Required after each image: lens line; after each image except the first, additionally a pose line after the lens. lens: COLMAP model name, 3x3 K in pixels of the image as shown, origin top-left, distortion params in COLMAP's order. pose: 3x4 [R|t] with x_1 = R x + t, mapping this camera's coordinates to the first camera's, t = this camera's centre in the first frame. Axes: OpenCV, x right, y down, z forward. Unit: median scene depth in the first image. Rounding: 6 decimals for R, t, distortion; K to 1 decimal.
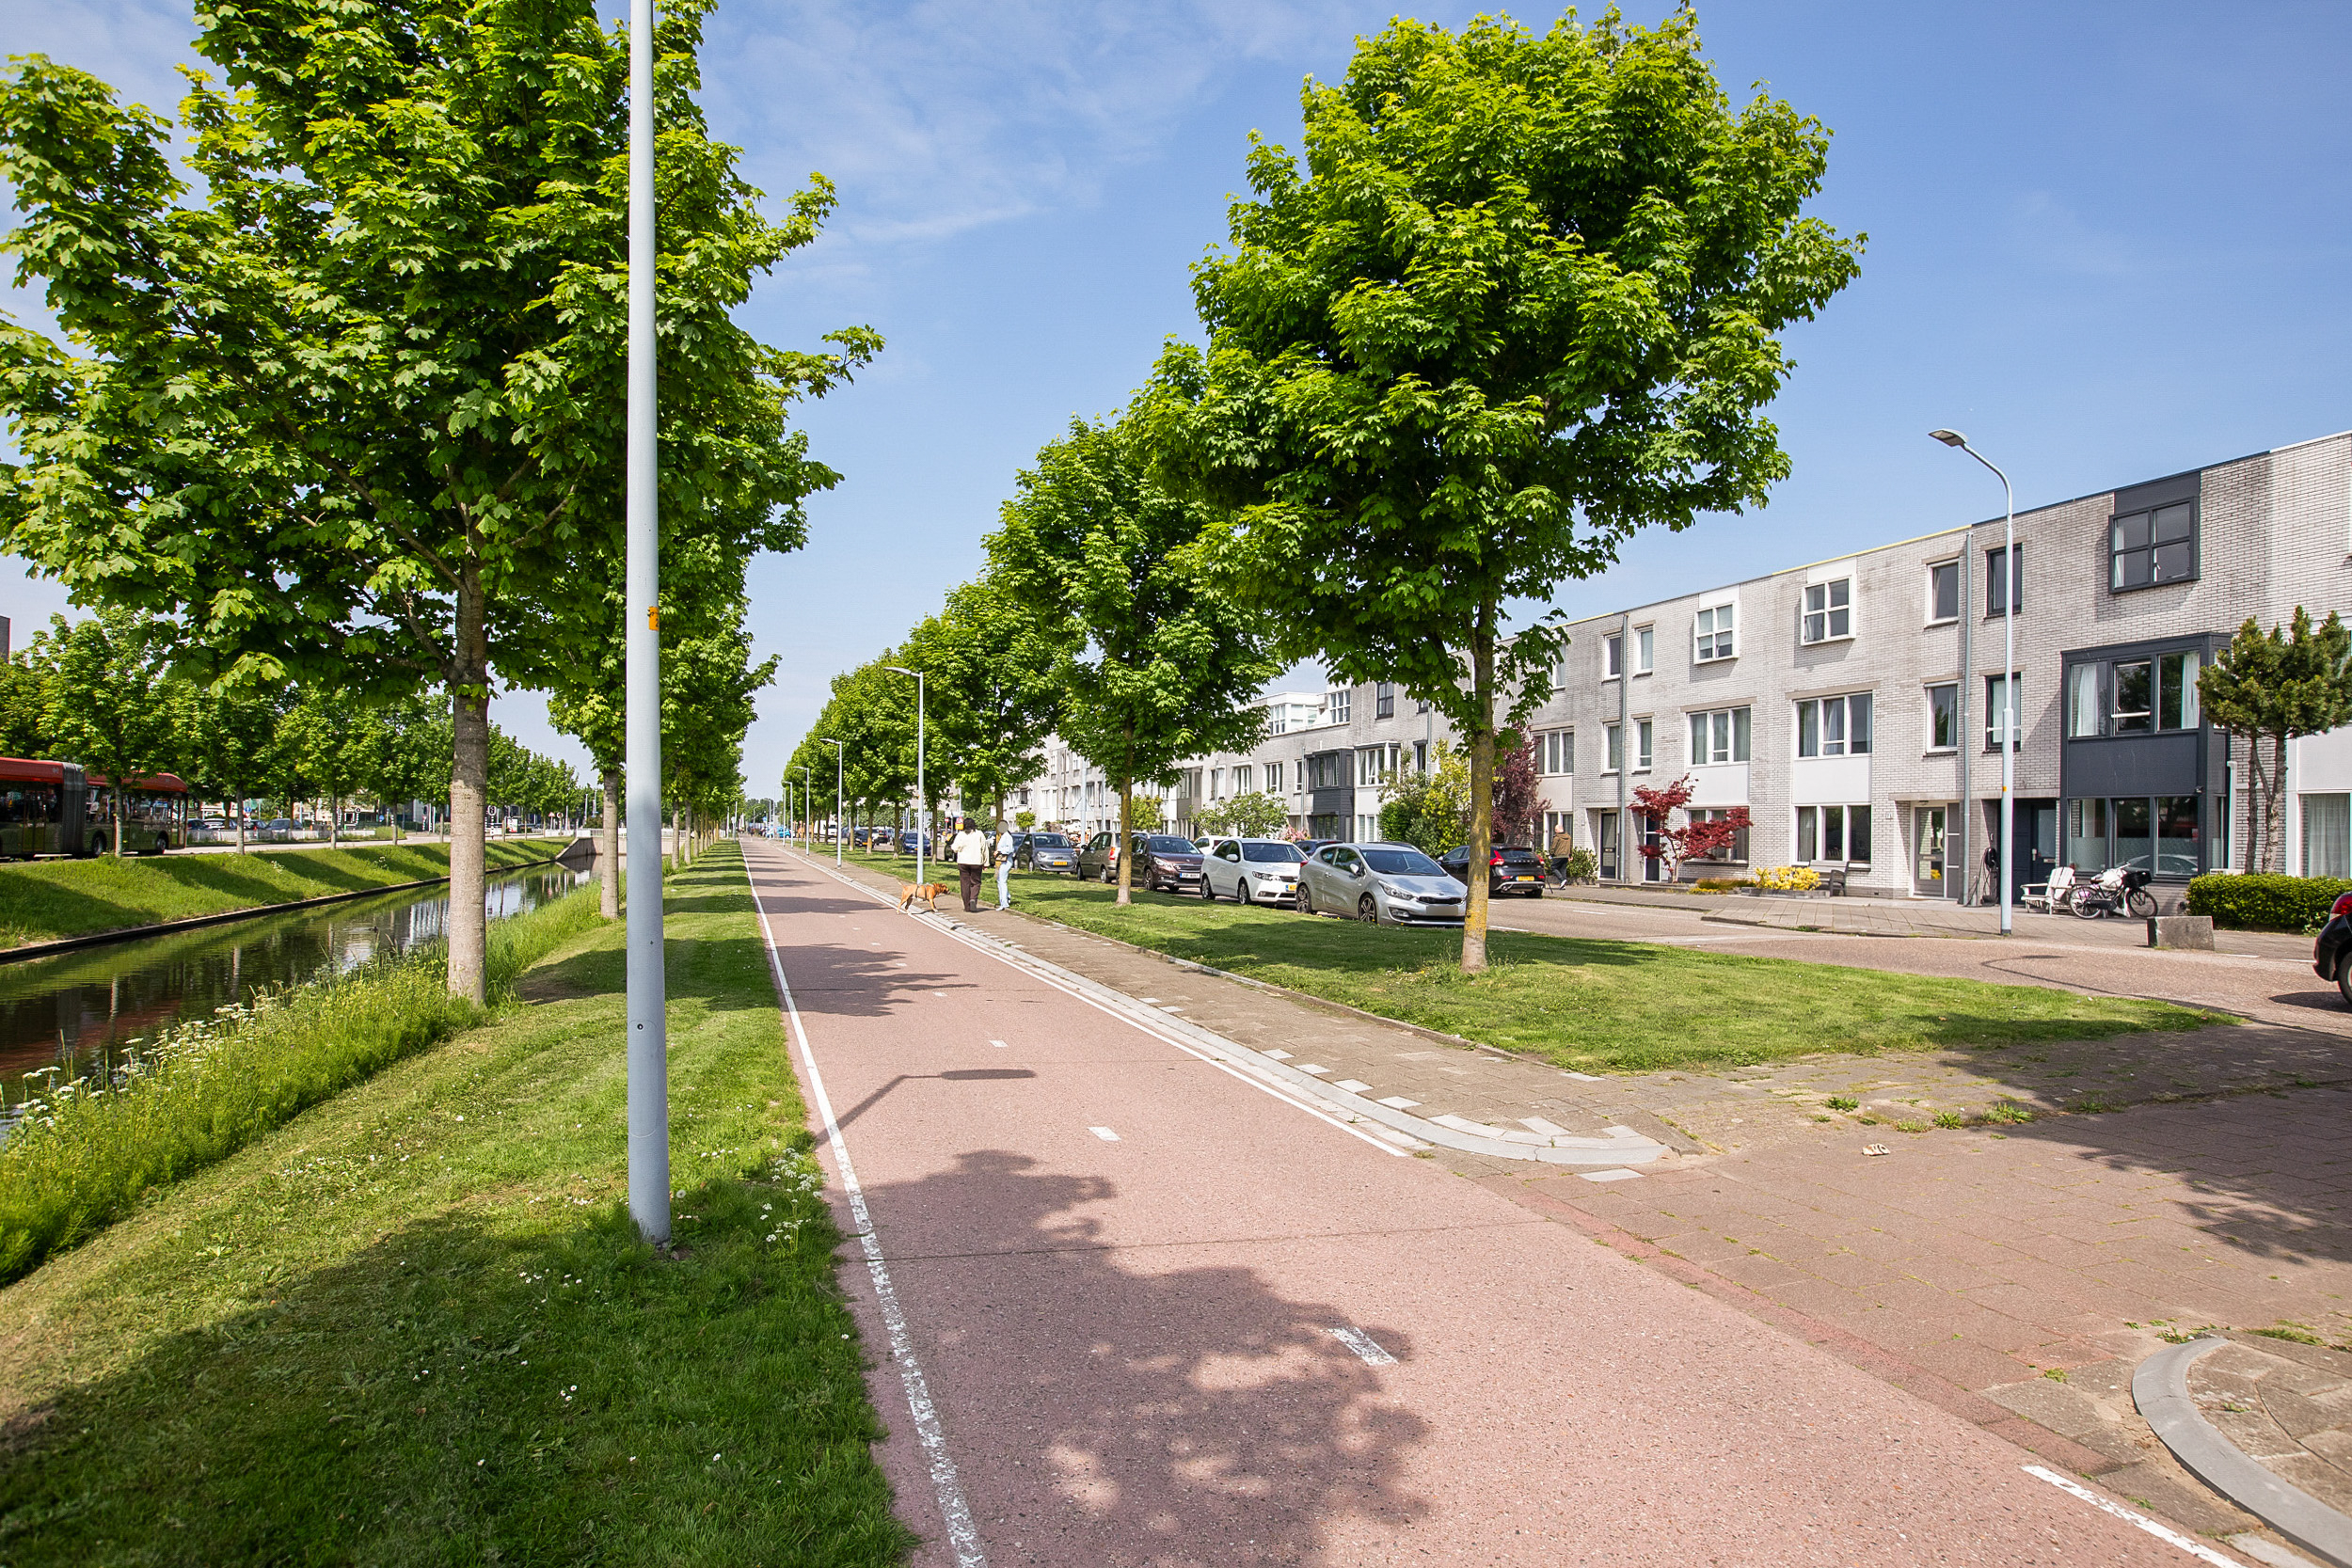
lens RADIAL K [[1261.8, 0, 1174.6], [0, 1261.8, 821.3], [0, 0, 1]] dist [-0.048611, 0.032118]
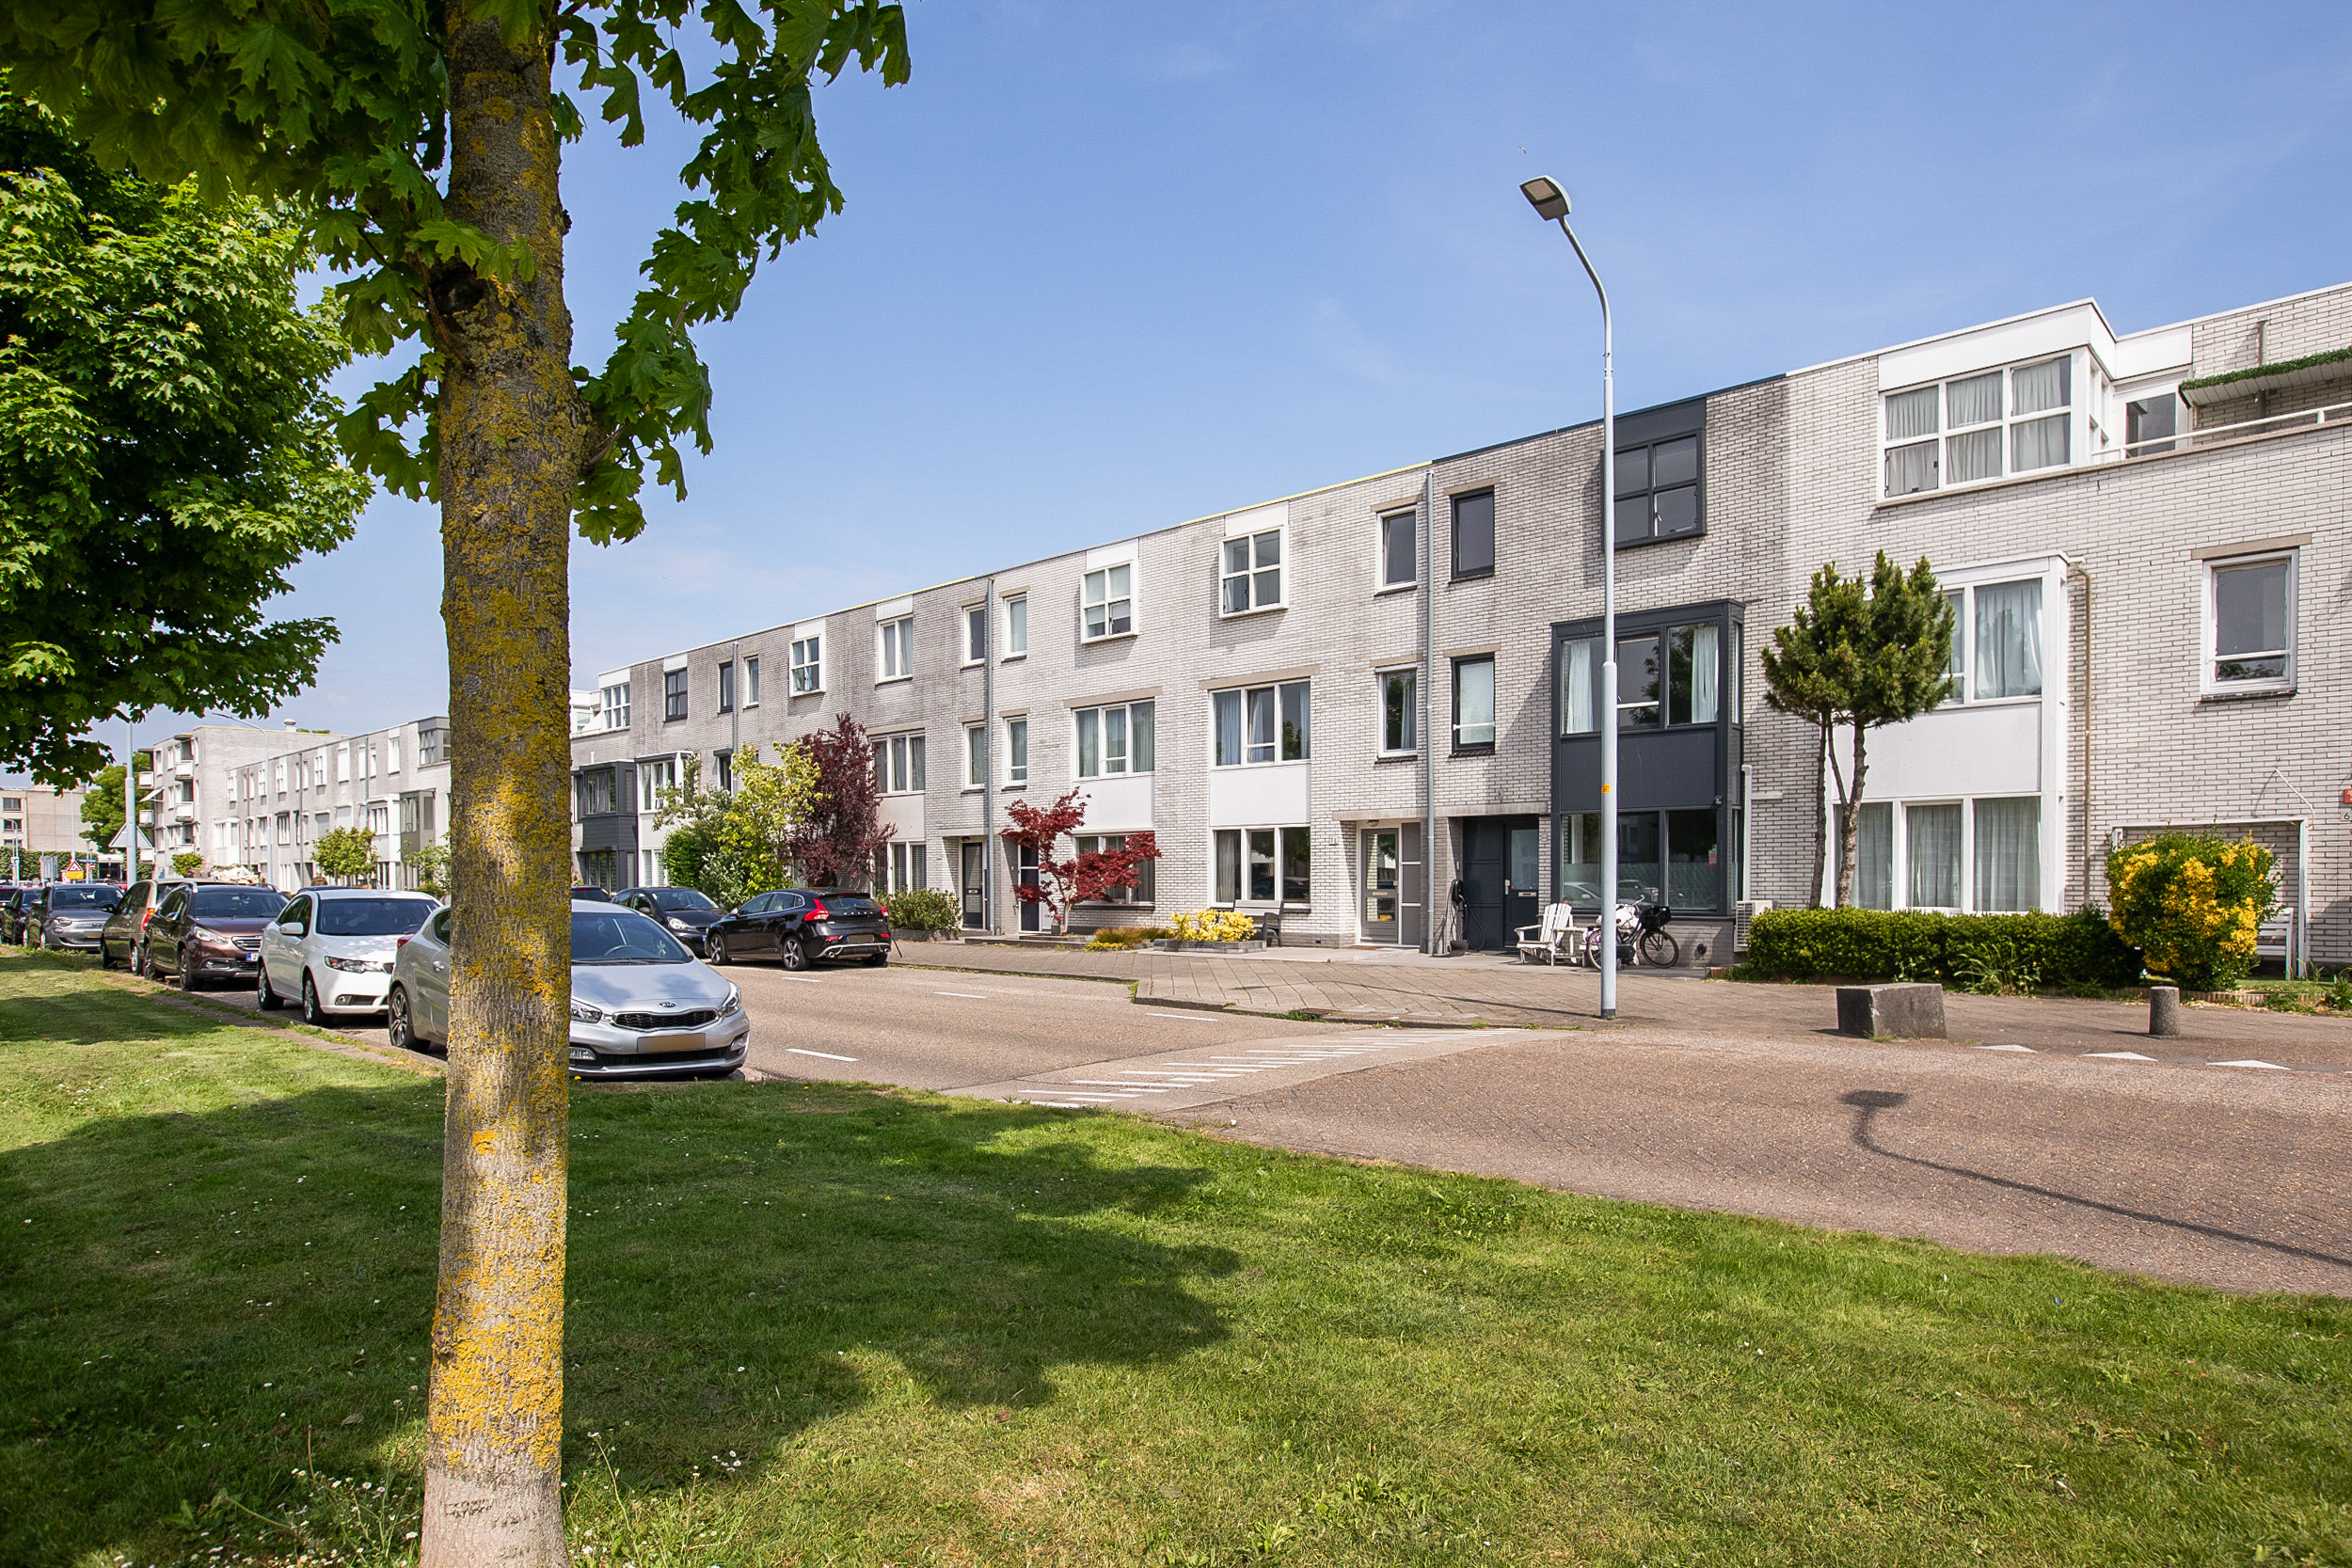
lens RADIAL K [[1296.5, 0, 1179.2], [0, 1296.5, 887.8], [0, 0, 1]] dist [-0.050245, 0.000495]
pose [[0.874209, -0.023110, 0.484999, 0.096729], [0.012901, 0.999620, 0.024377, 0.004033], [-0.485378, -0.015054, 0.874175, 0.327269]]
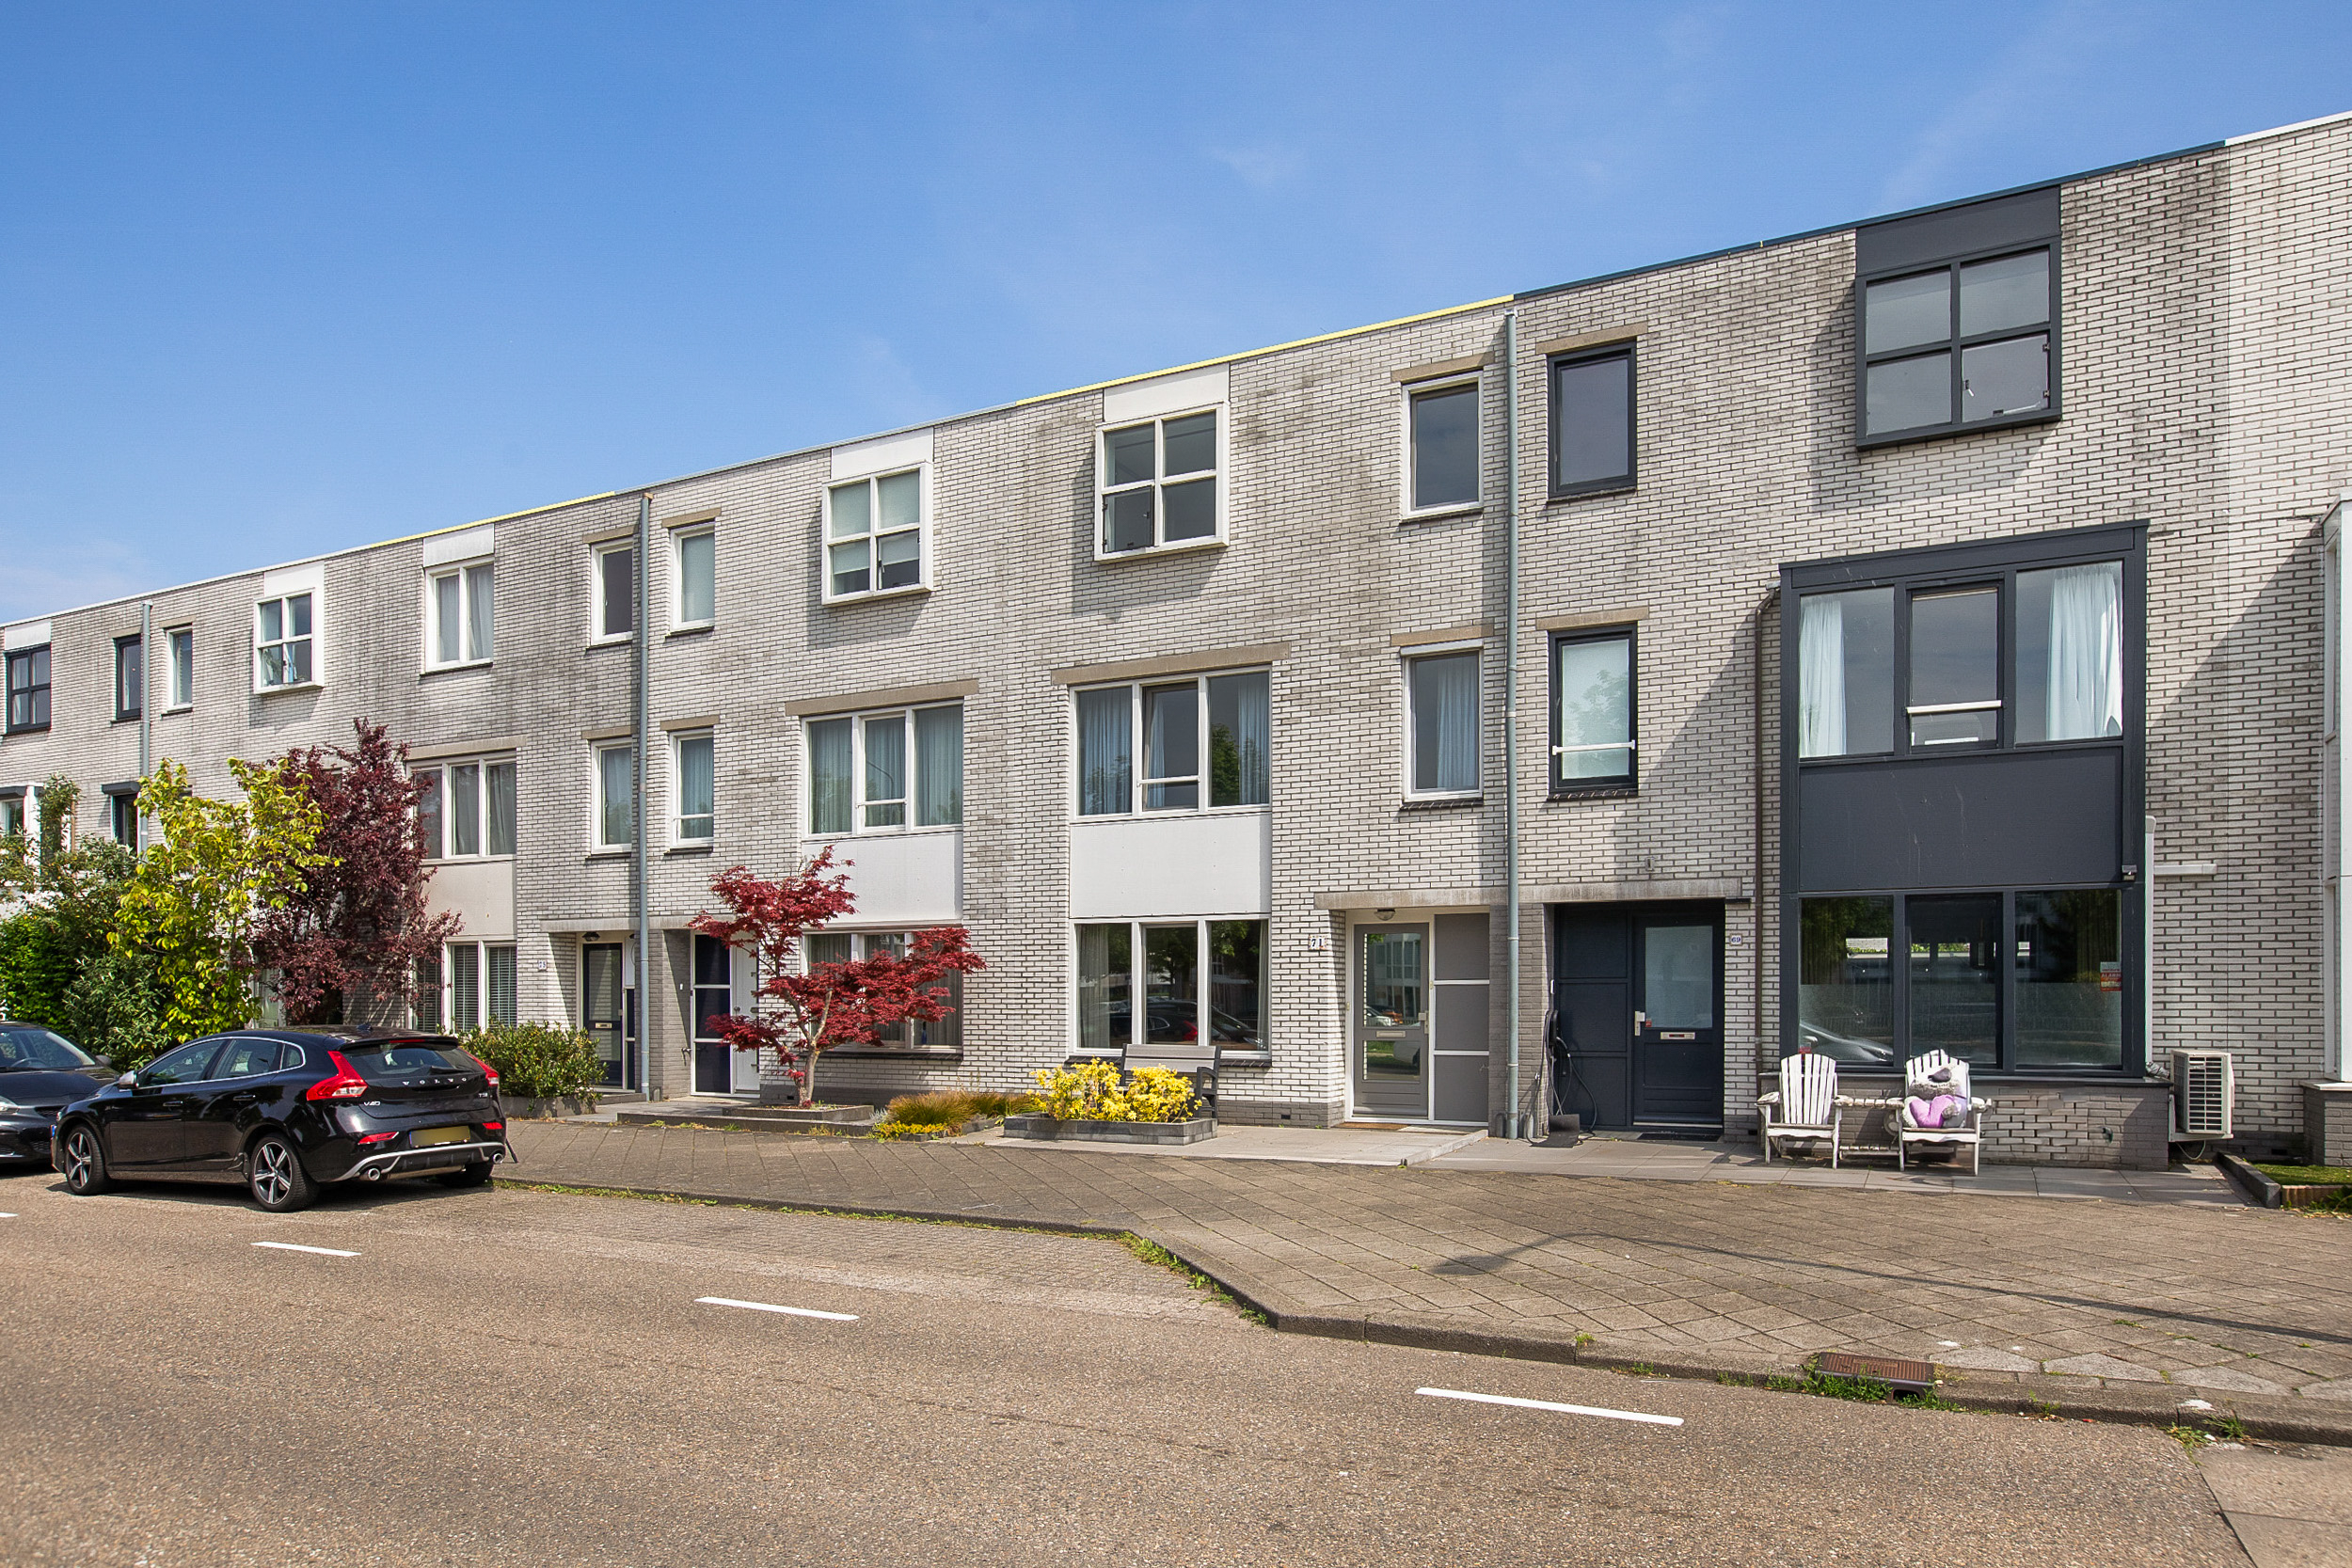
lens RADIAL K [[1460.5, 0, 1162.8], [0, 1460.5, 984.1], [0, 0, 1]] dist [-0.040915, 0.040765]
pose [[0.707788, -0.013334, 0.706299, 0.154114], [0.006775, 0.999904, 0.012087, 0.003658], [-0.706392, -0.003770, 0.707811, 0.628140]]
